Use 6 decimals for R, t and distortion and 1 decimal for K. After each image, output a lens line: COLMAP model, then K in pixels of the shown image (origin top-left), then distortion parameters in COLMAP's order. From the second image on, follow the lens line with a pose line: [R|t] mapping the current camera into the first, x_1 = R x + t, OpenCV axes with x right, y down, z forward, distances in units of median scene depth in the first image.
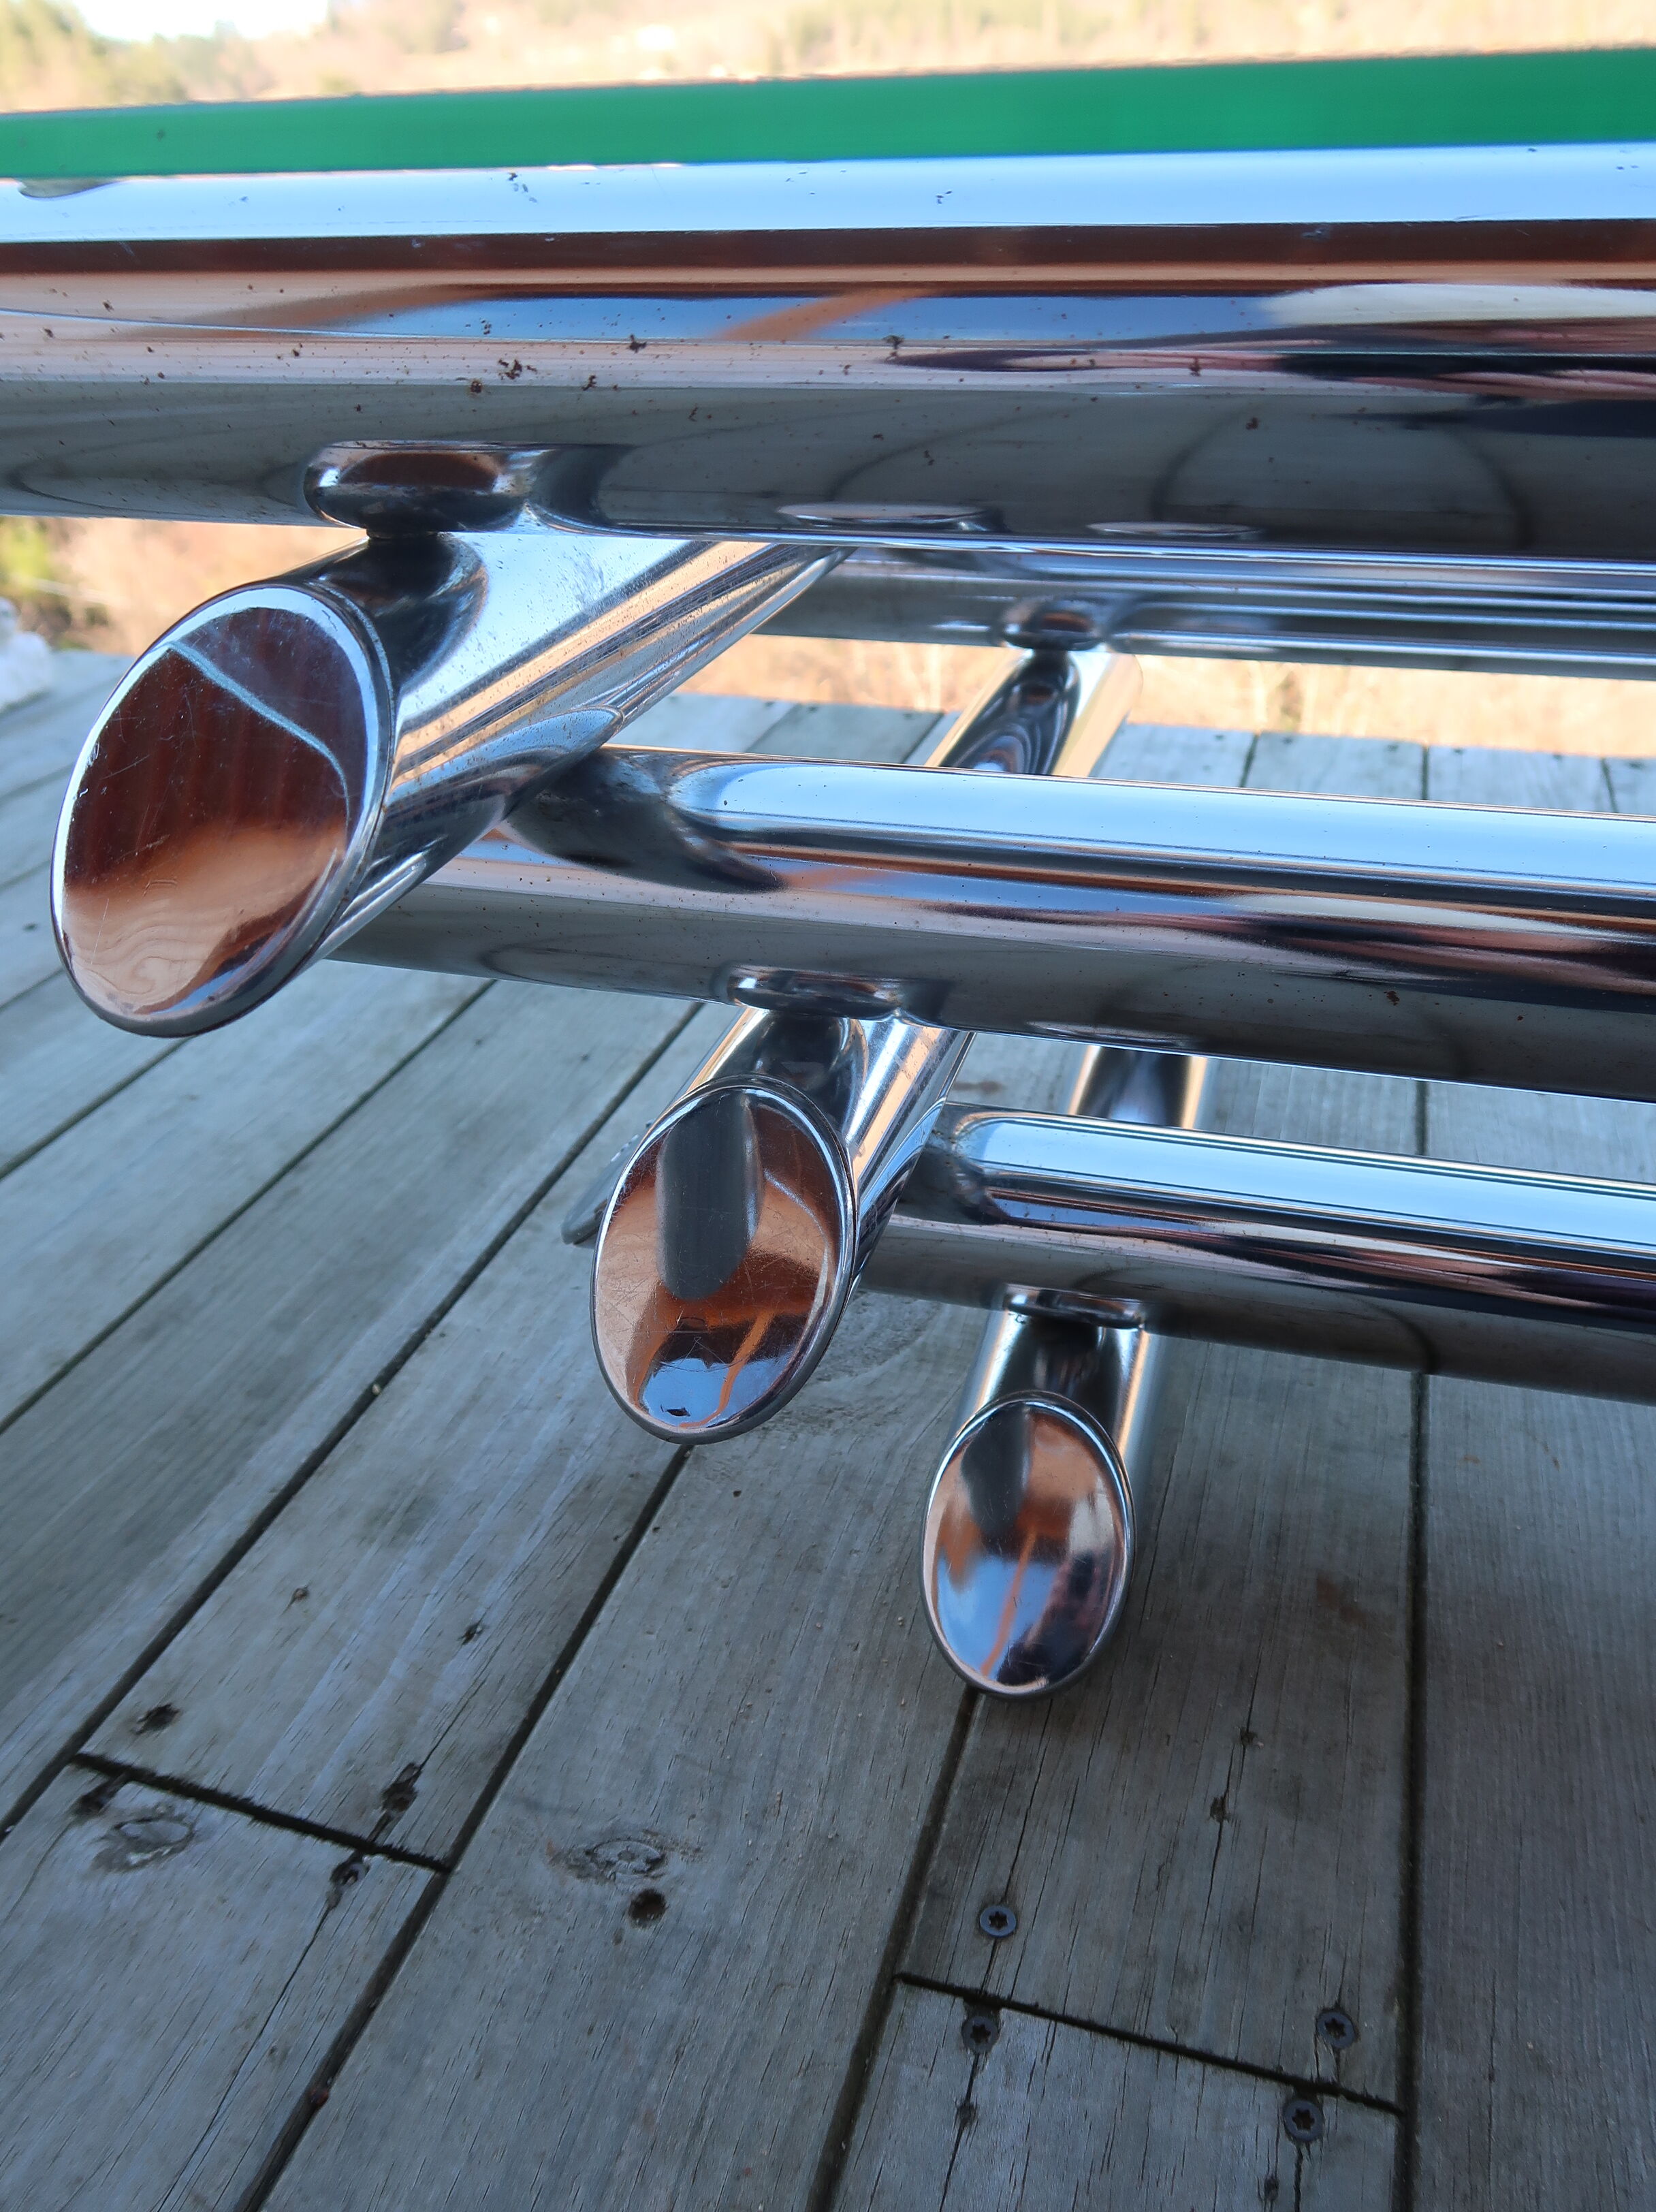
lens RADIAL K [[1727.0, 0, 828.5], [0, 1727.0, 1064.6], [0, 0, 1]] dist [-0.017202, 0.015443]
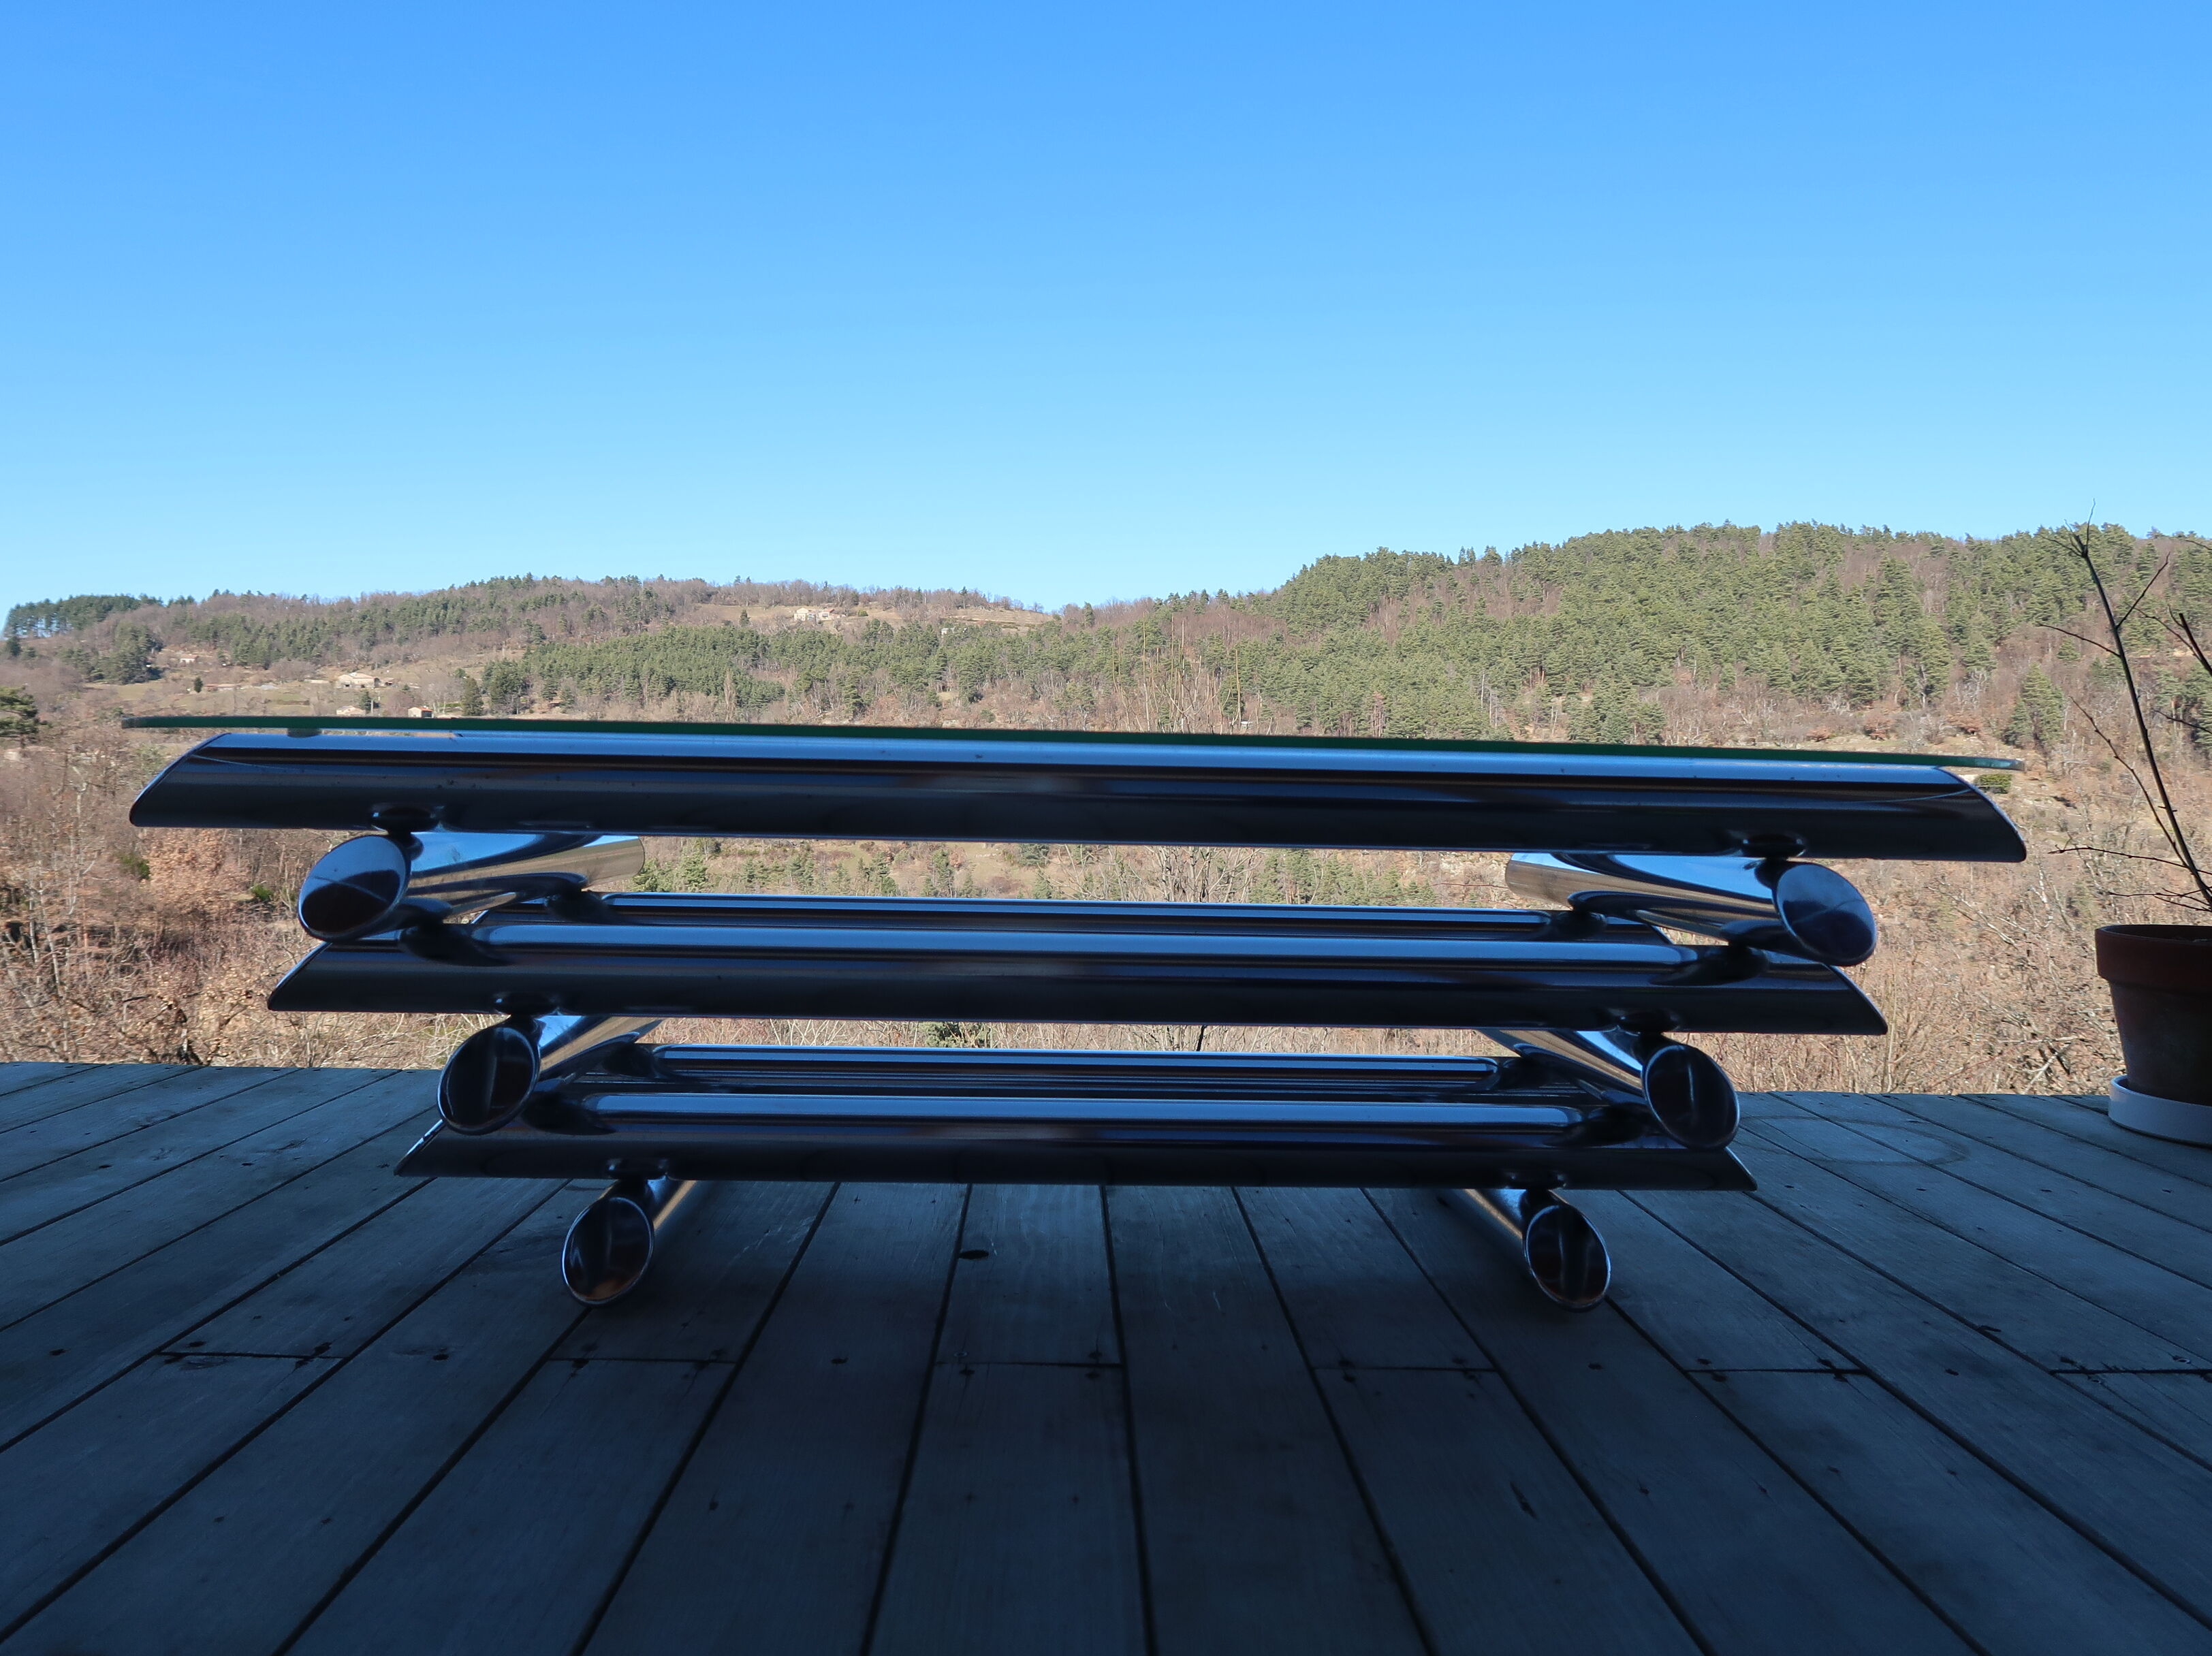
lens RADIAL K [[1727.0, 0, 1114.0], [0, 1727.0, 804.6], [0, 0, 1]] dist [-0.017202, 0.015443]
pose [[0.944375, 0.042158, 0.326156, -0.025454], [0.113757, 0.888653, -0.444246, 0.766194], [-0.308568, 0.456638, 0.834427, -1.316488]]
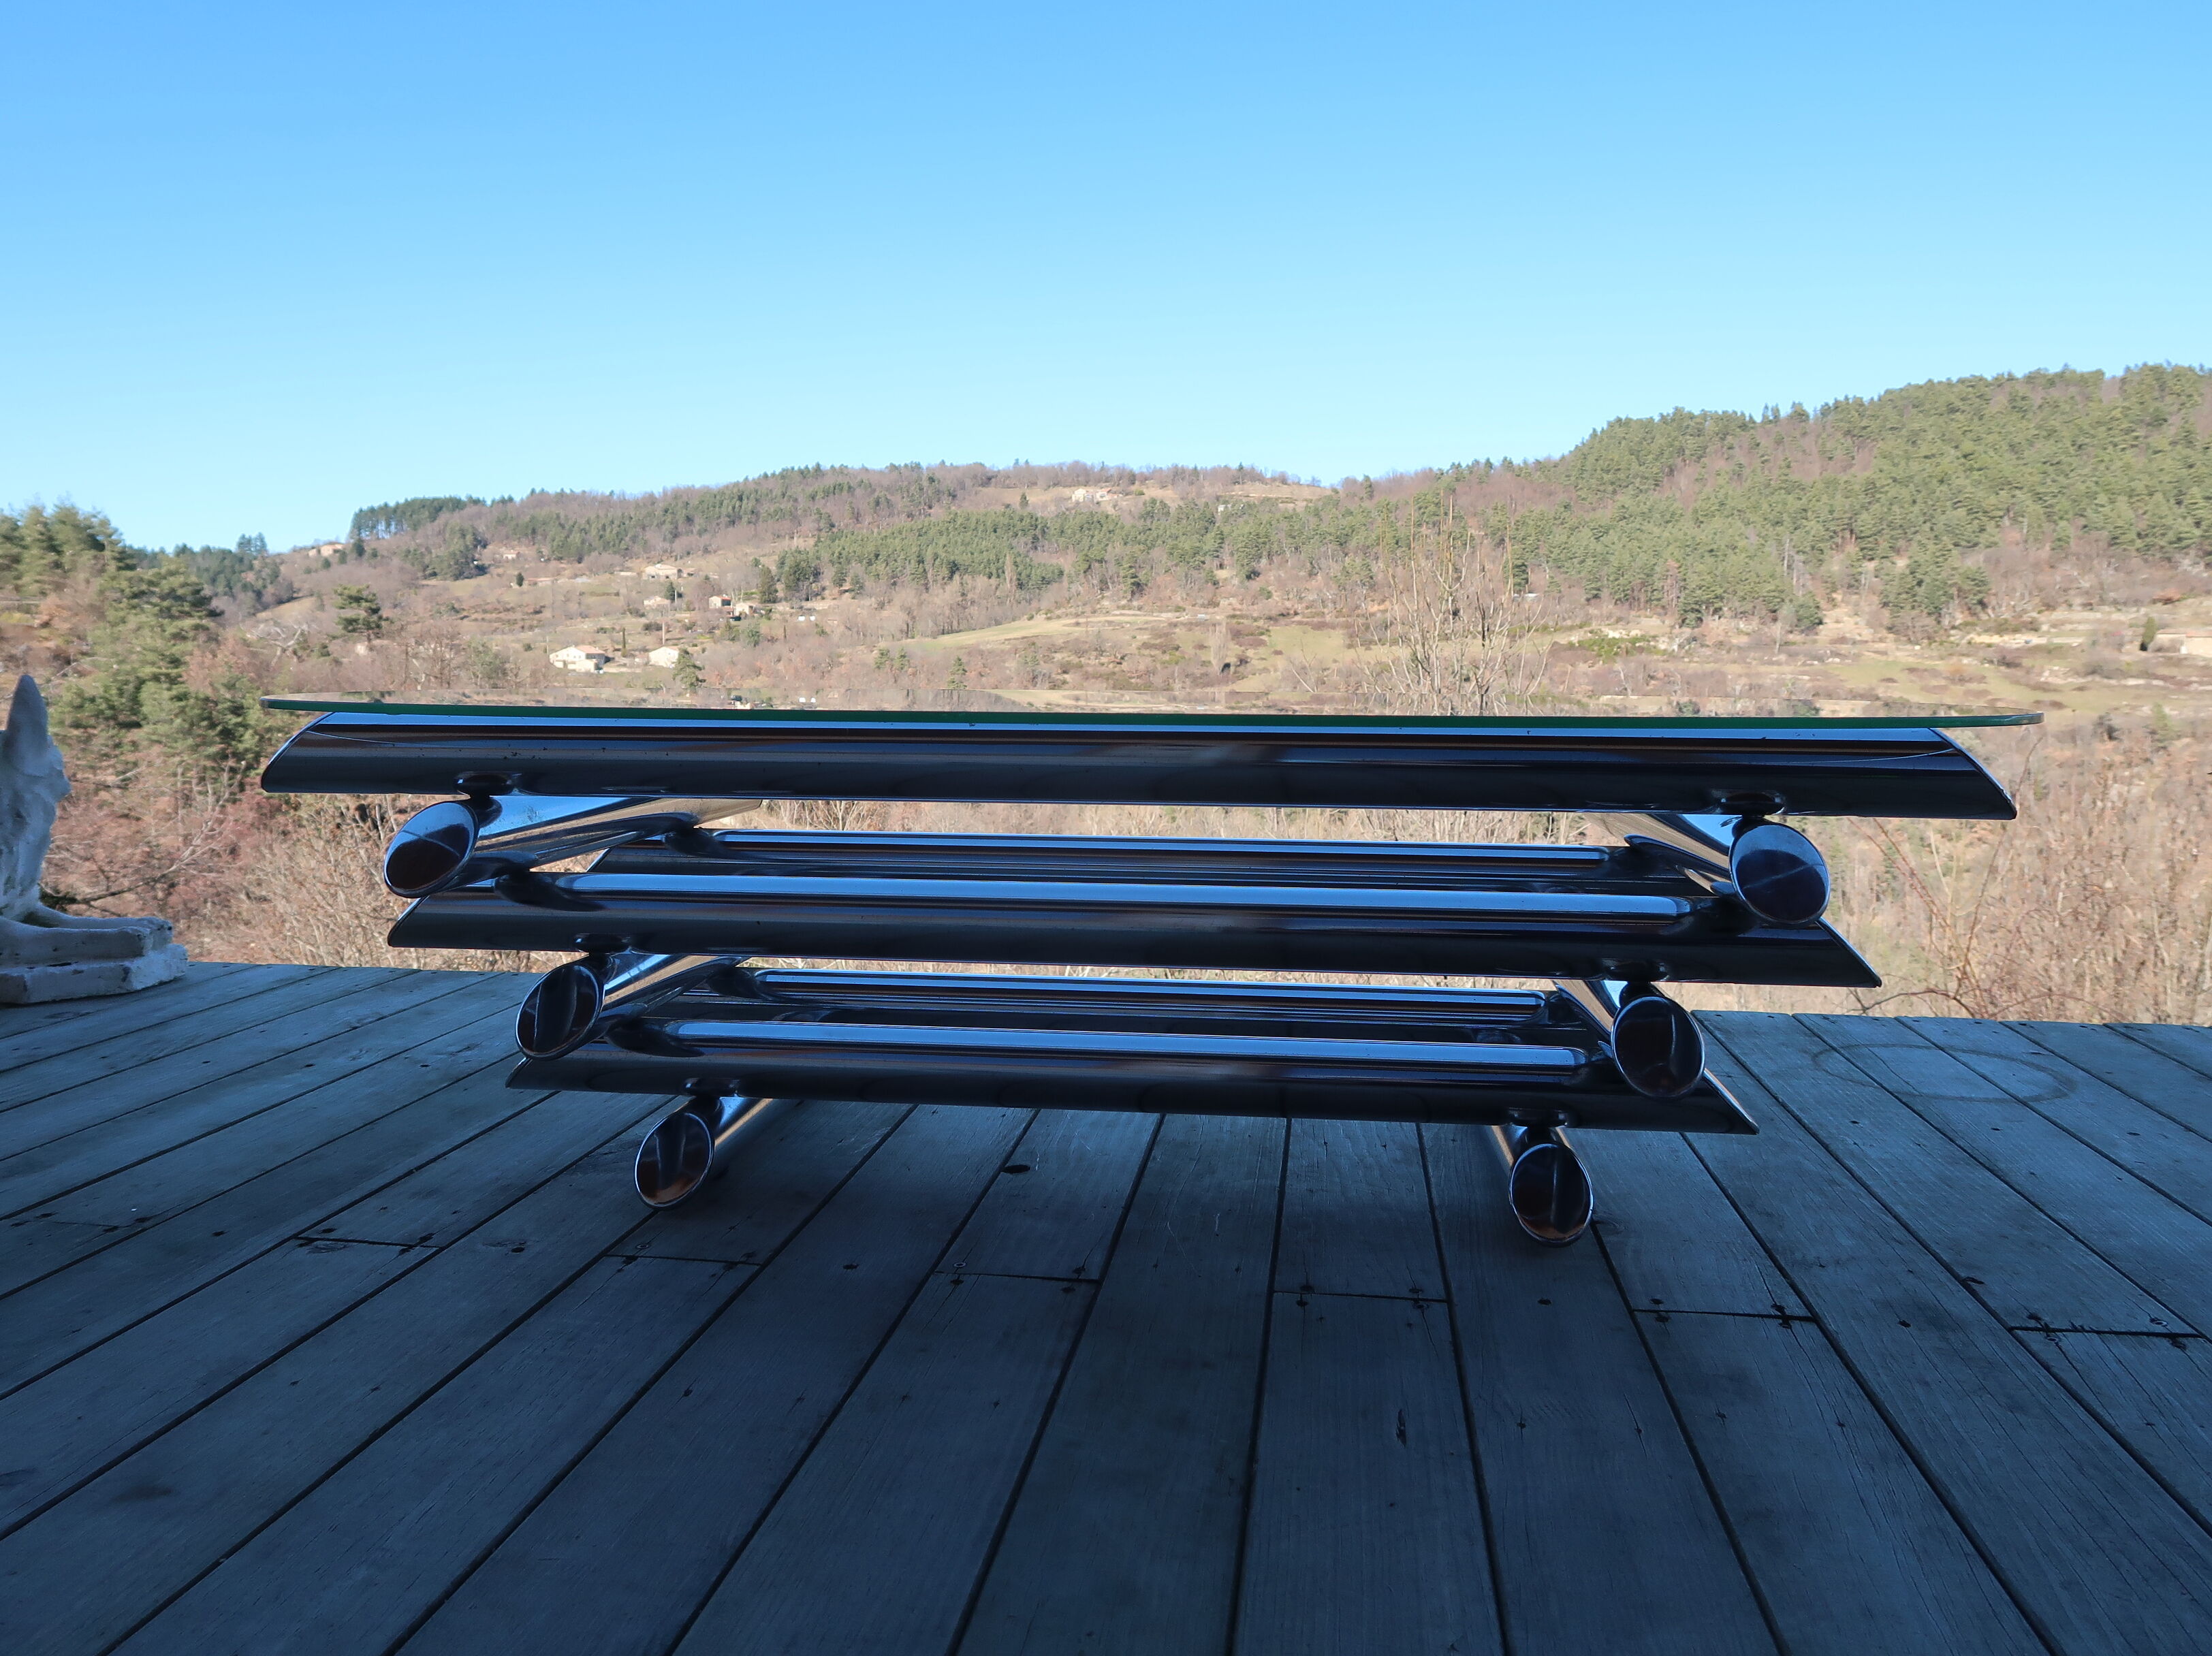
lens RADIAL K [[1727.0, 0, 1114.0], [0, 1727.0, 804.6], [0, 0, 1]] dist [-0.017202, 0.015443]
pose [[0.984861, 0.018532, 0.172352, 0.280081], [0.051663, 0.917706, -0.393887, 0.766340], [-0.165468, 0.396829, 0.902855, -1.579792]]
